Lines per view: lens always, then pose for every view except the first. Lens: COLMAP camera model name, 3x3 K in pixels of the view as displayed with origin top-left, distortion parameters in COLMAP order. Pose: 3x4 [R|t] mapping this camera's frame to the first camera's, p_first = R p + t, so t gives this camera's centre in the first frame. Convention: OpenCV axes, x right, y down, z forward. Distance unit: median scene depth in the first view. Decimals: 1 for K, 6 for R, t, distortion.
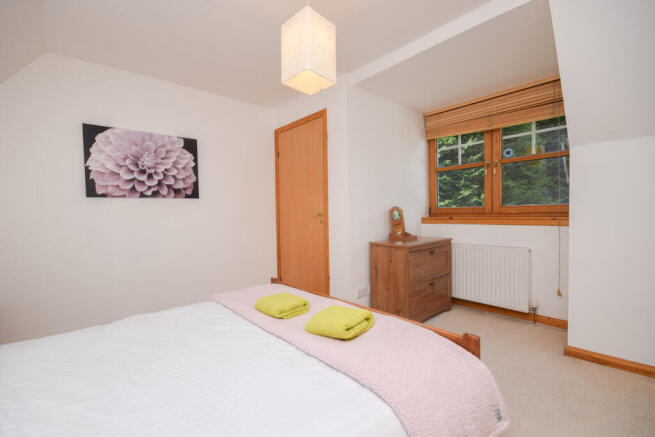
lens RADIAL K [[299.0, 0, 329.6], [0, 299.0, 219.0], [0, 0, 1]] dist [-0.003030, -0.000658]
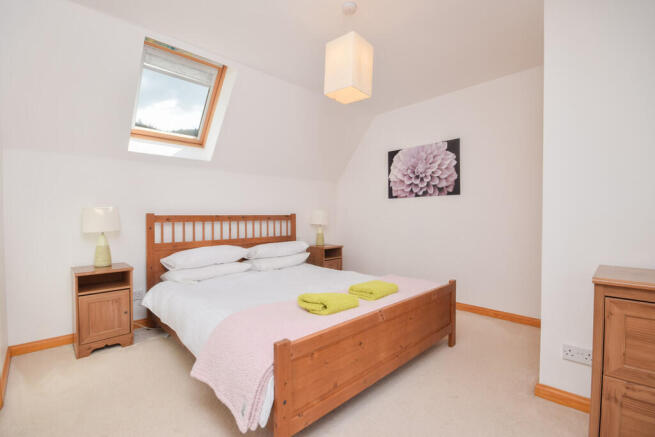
lens RADIAL K [[299.0, 0, 329.6], [0, 299.0, 219.0], [0, 0, 1]] dist [-0.003030, -0.000658]
pose [[0.052771, 0.032191, -0.998088, 0.639150], [-0.014885, 0.999395, 0.031446, -0.010163], [0.998496, 0.013197, 0.053218, 0.534455]]
